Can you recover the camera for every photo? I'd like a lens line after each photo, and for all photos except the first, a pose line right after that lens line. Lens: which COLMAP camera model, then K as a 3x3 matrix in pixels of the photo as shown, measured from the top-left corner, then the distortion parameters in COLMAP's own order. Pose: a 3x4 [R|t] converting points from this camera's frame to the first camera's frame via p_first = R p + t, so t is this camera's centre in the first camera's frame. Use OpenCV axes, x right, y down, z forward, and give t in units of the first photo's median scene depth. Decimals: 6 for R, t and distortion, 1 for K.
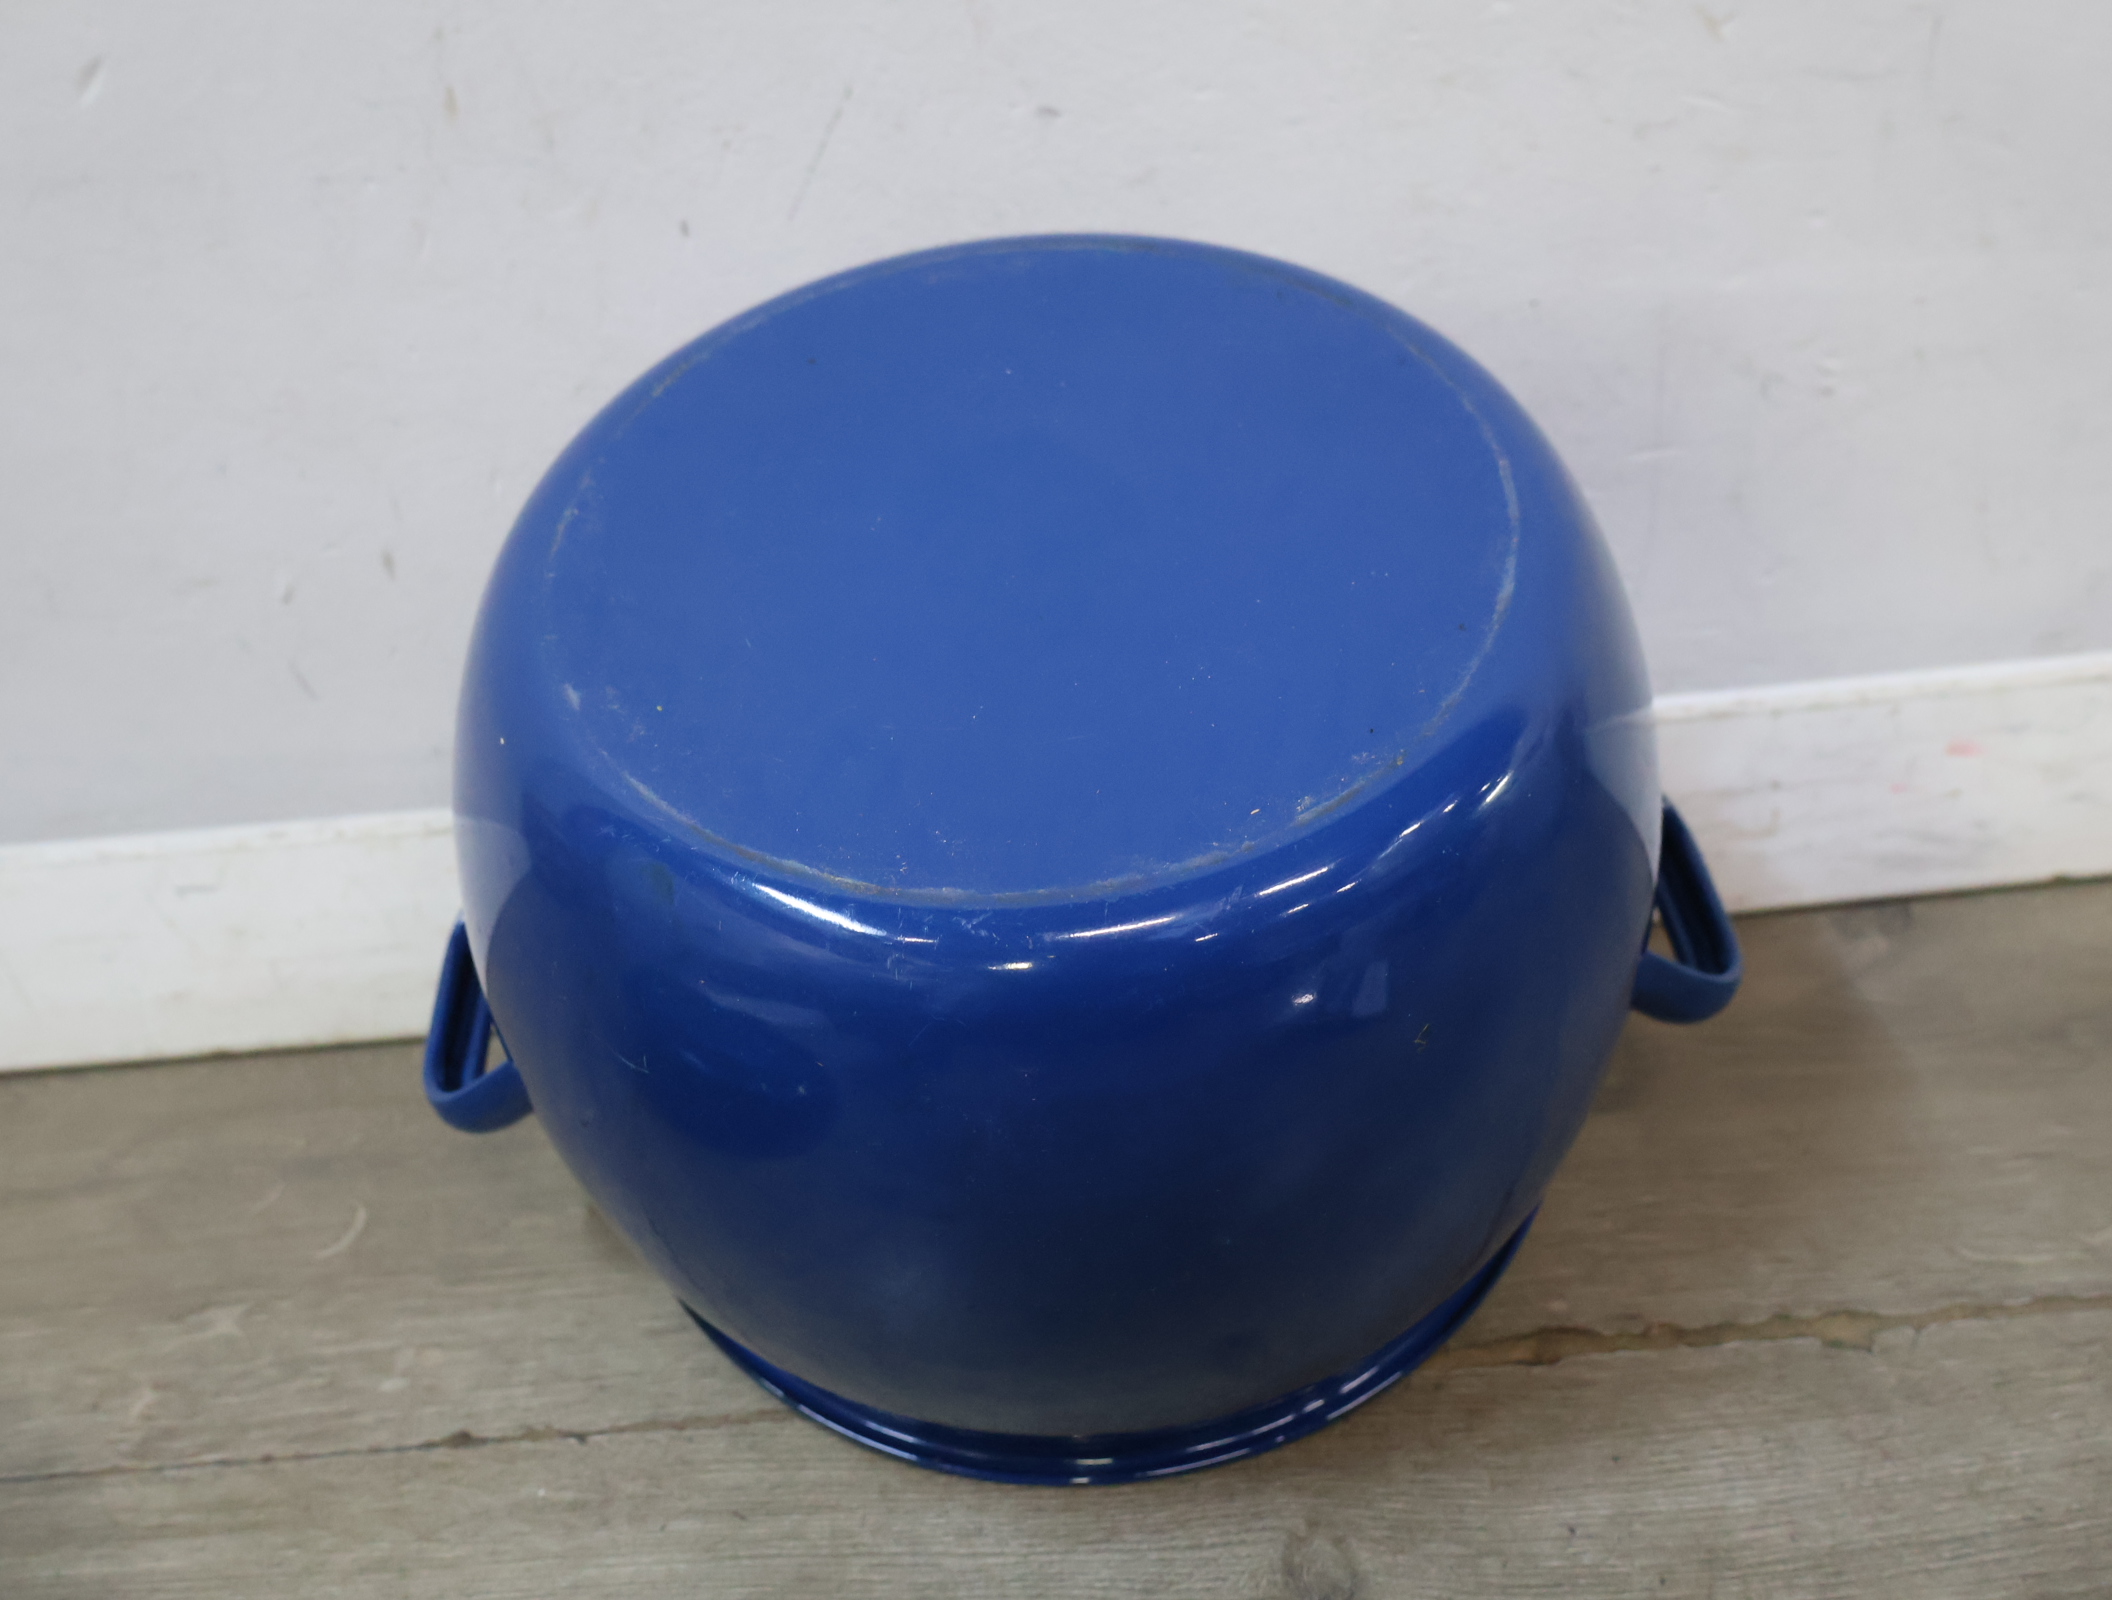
lens RADIAL K [[2071.3, 0, 1043.8], [0, 2071.3, 790.7], [0, 0, 1]] dist [0.008571, 0.000000]
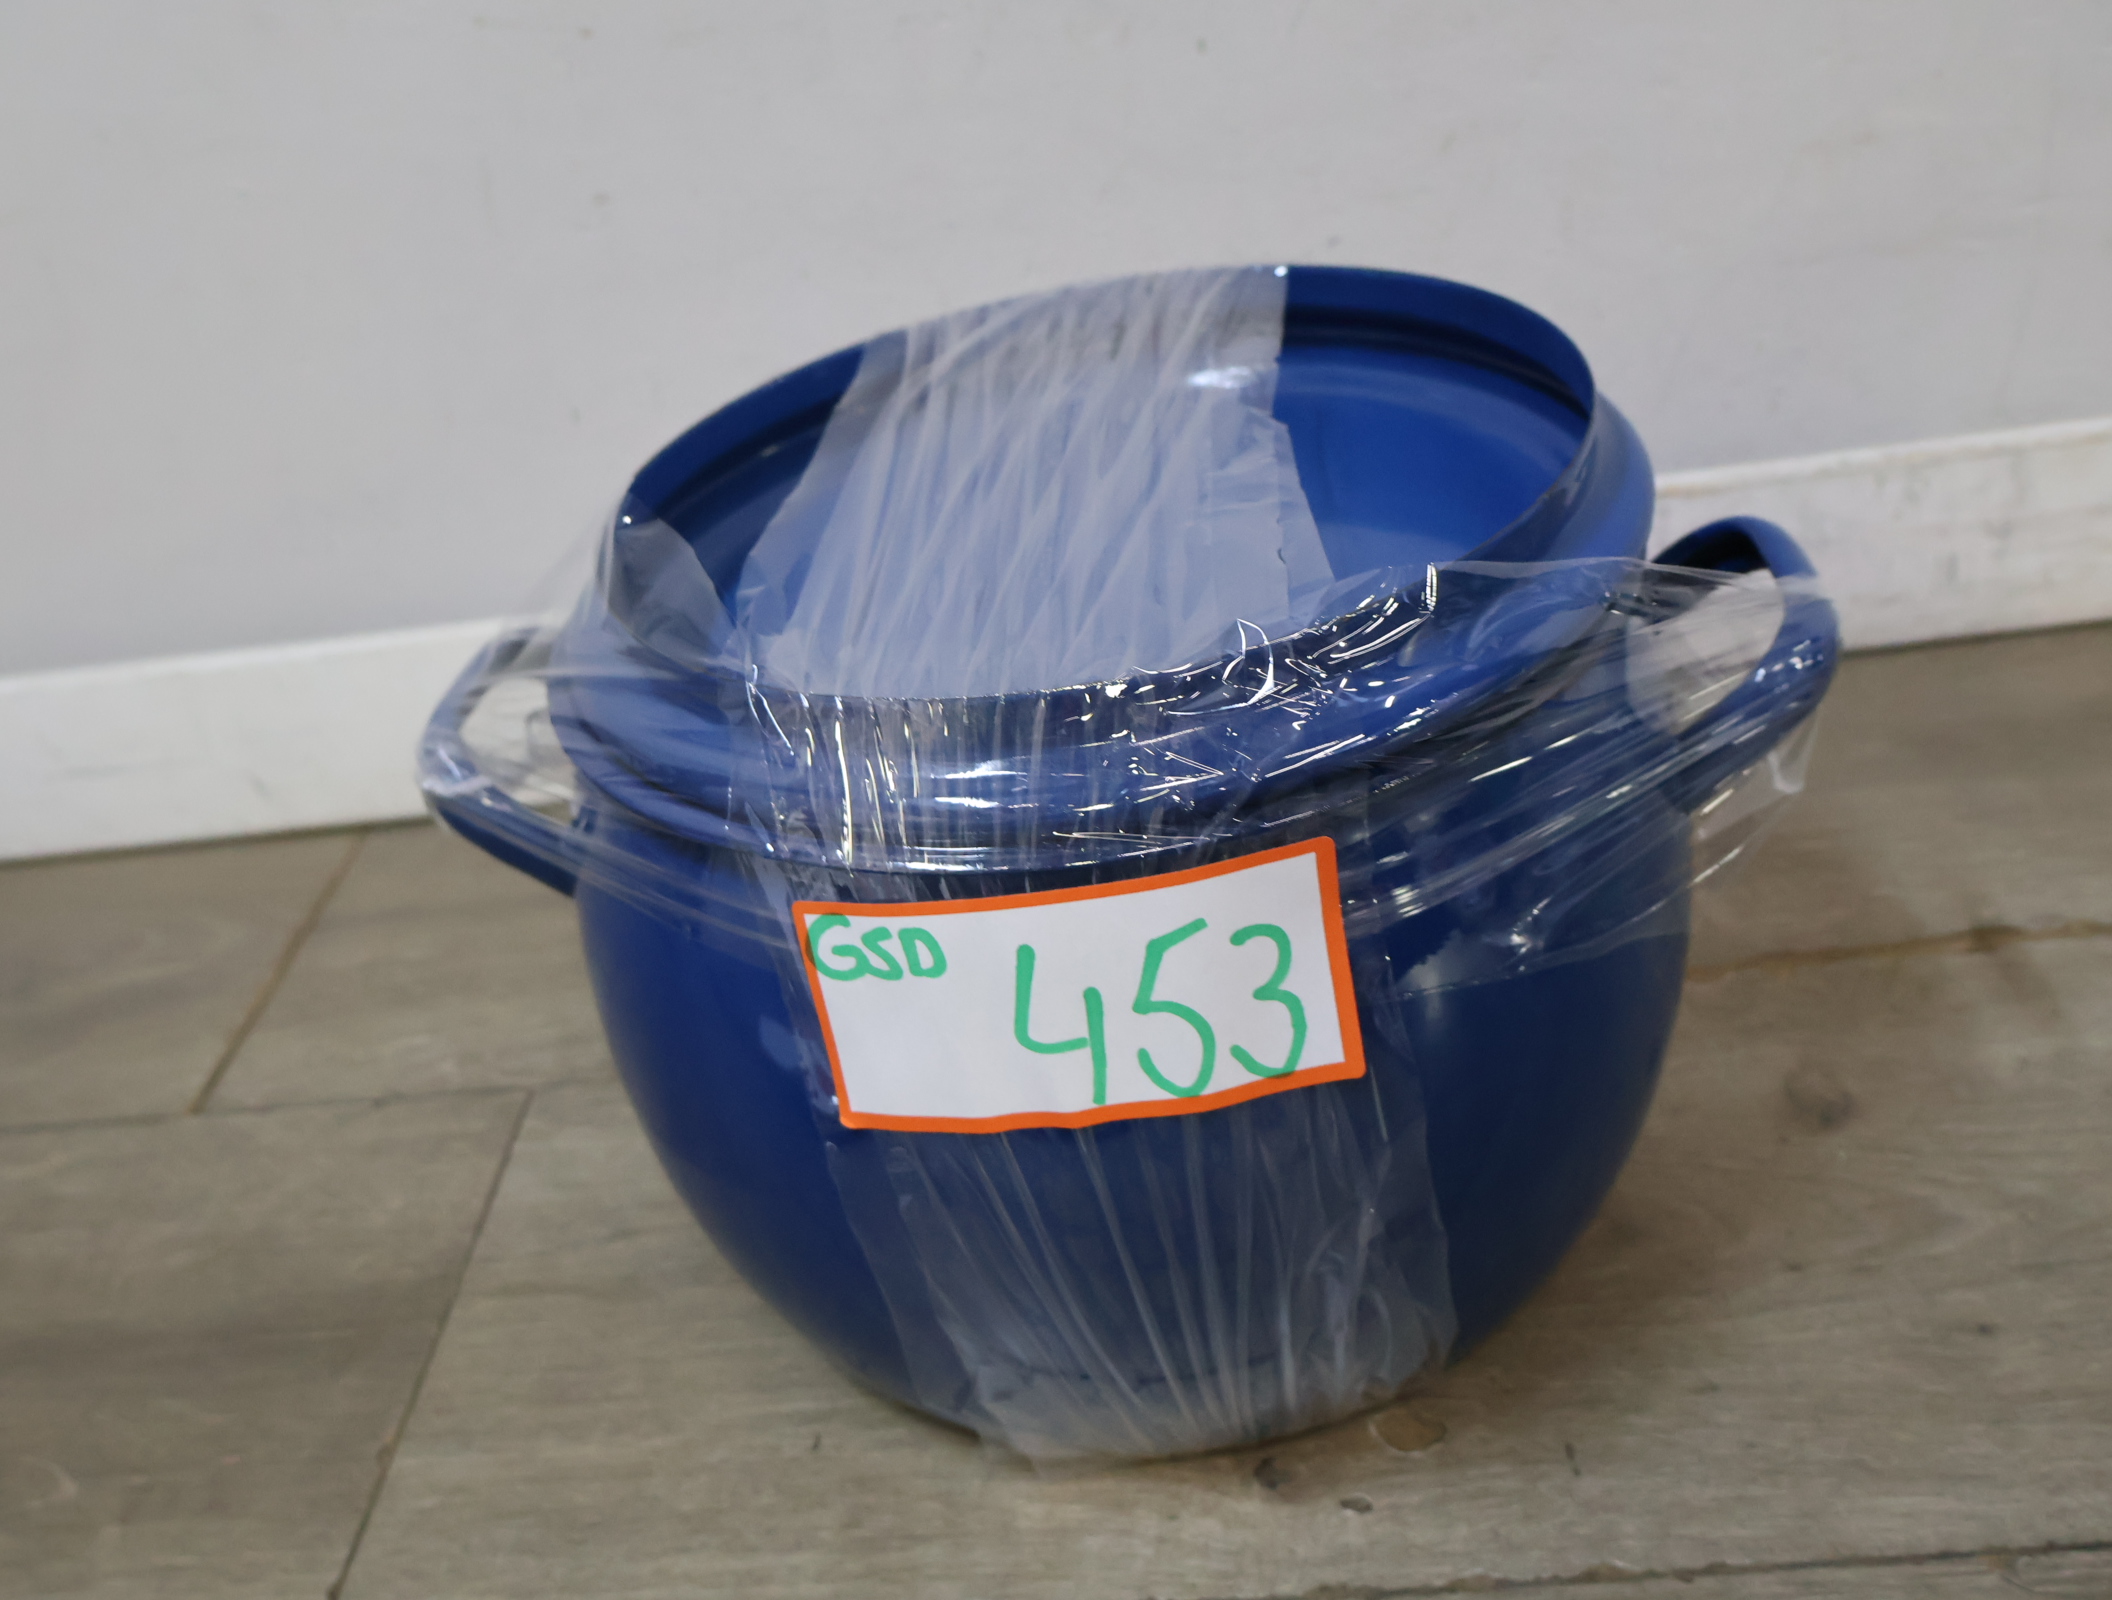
lens RADIAL K [[2071.3, 0, 1033.0], [0, 2071.3, 836.2], [0, 0, 1]] dist [0.008571, 0.000000]
pose [[0.996625, -0.021126, -0.079325, -0.193217], [0.026297, 0.997557, 0.064722, 0.103972], [0.077763, -0.066590, 0.994746, -0.222786]]
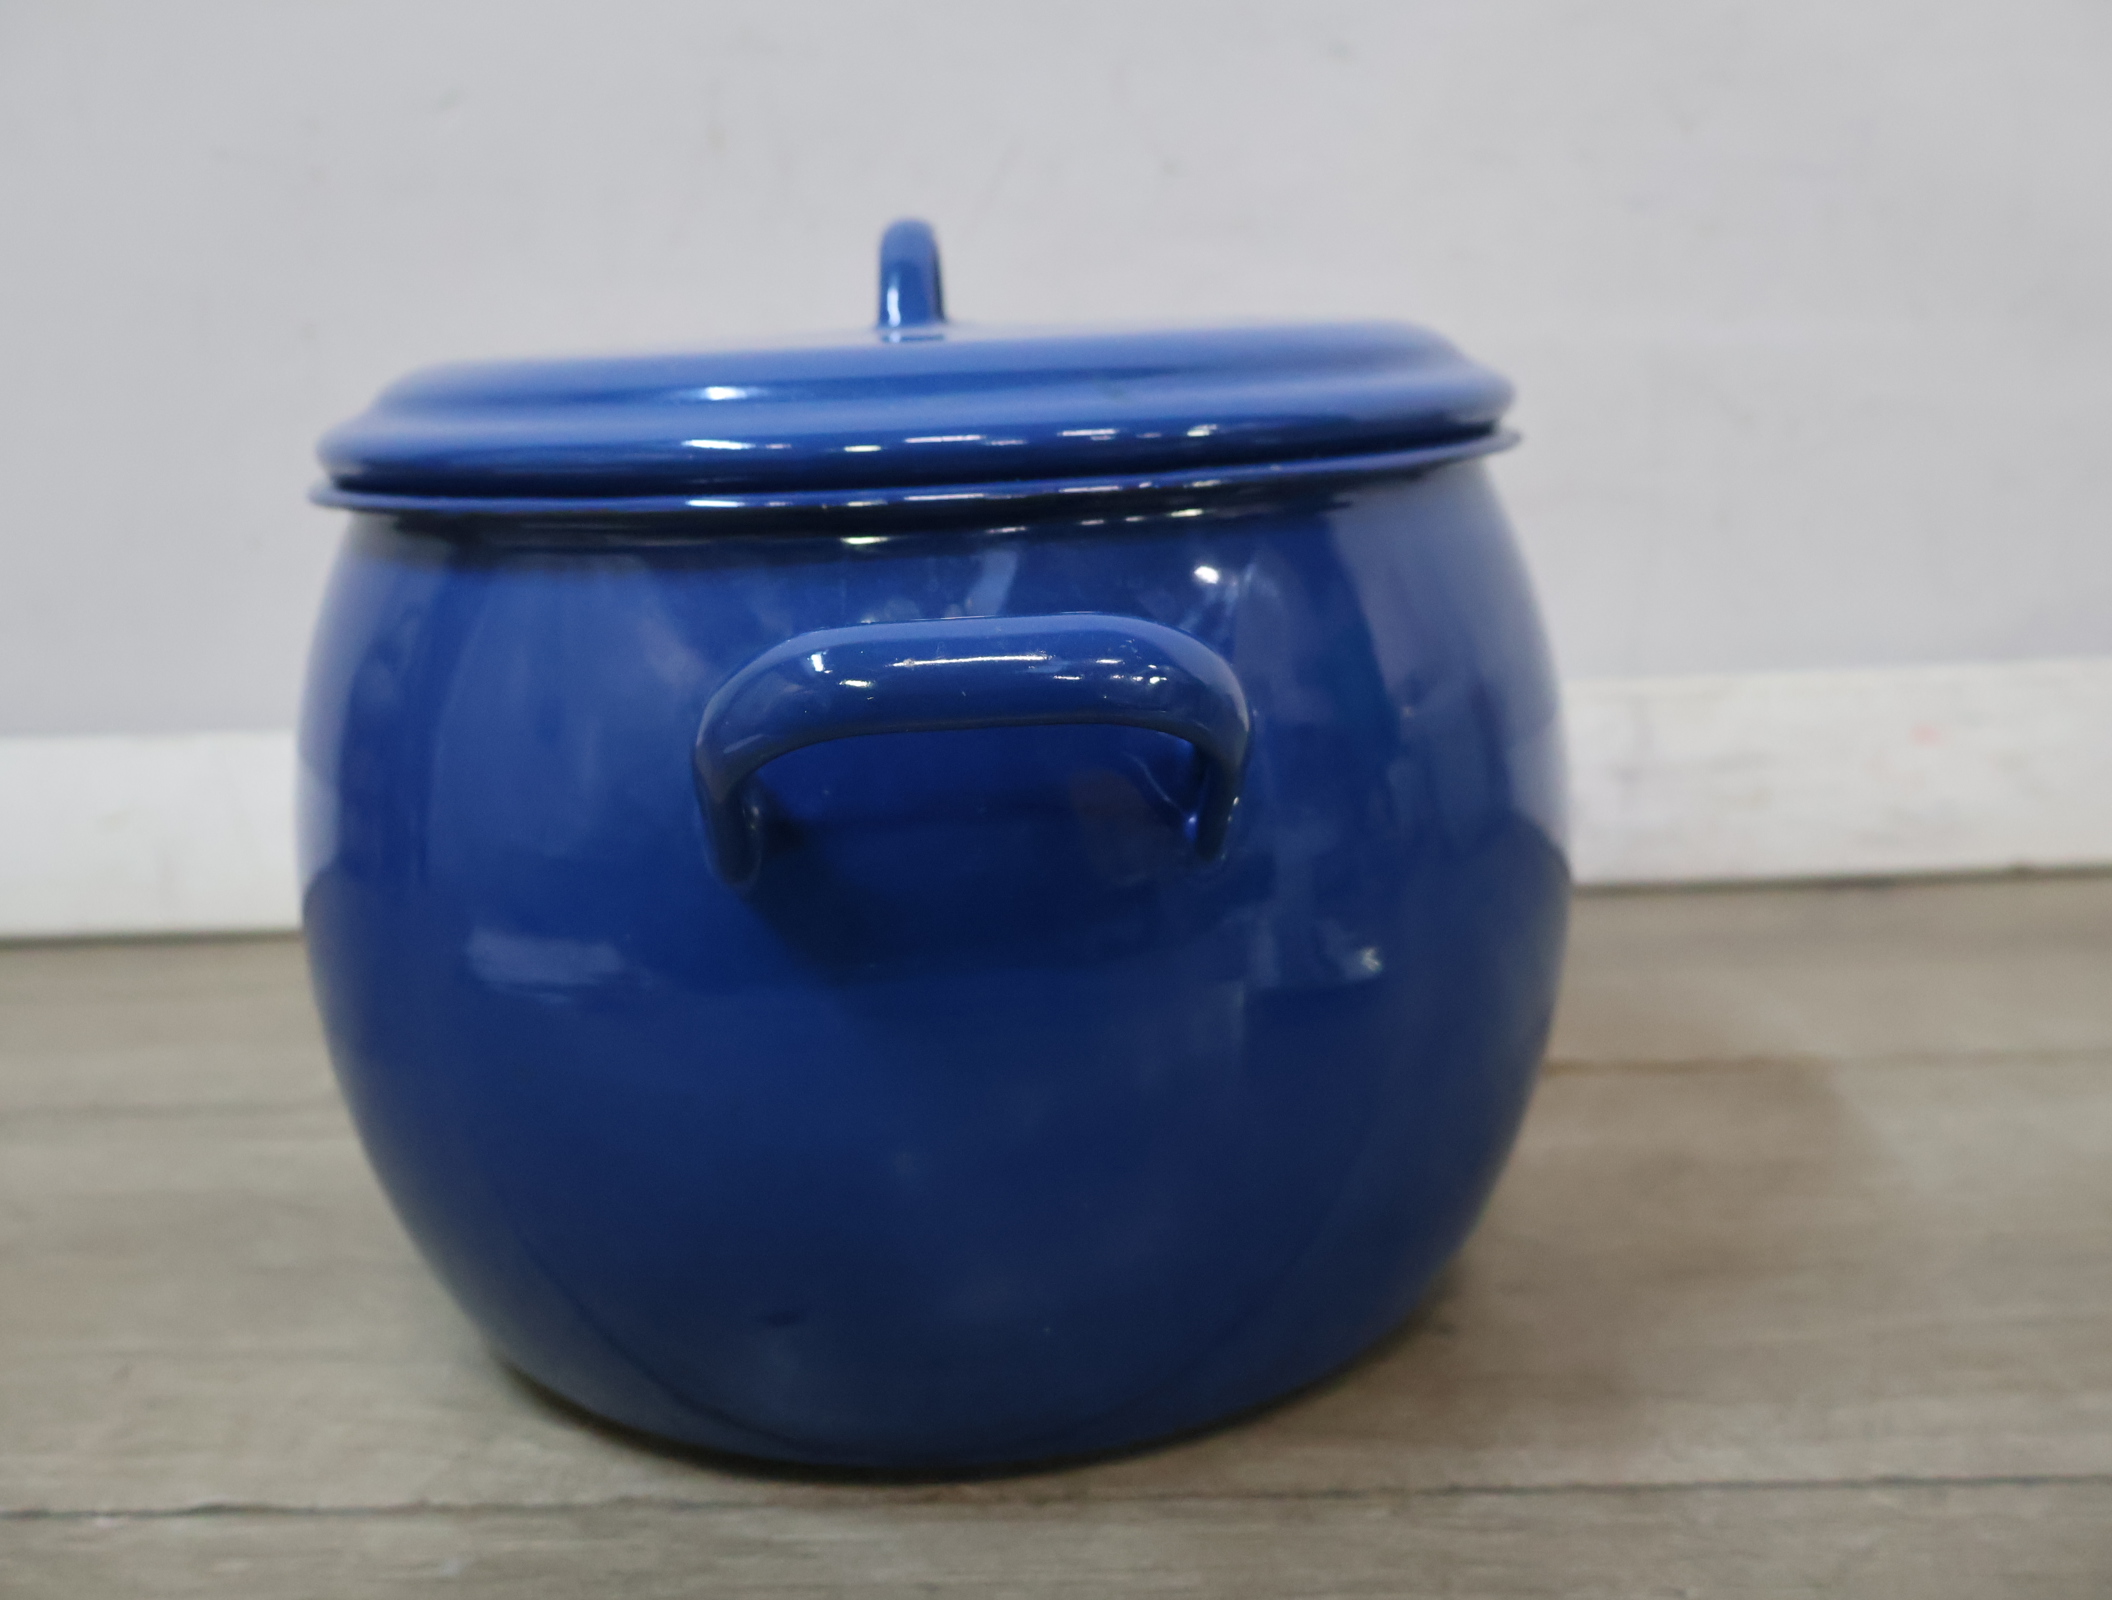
lens RADIAL K [[2071.3, 0, 1045.3], [0, 2071.3, 806.4], [0, 0, 1]] dist [0.008571, 0.000000]
pose [[0.996916, 0.058940, -0.051811, 0.015189], [-0.070693, 0.961141, -0.266853, 0.413619], [0.034070, 0.269692, 0.962344, -0.141922]]
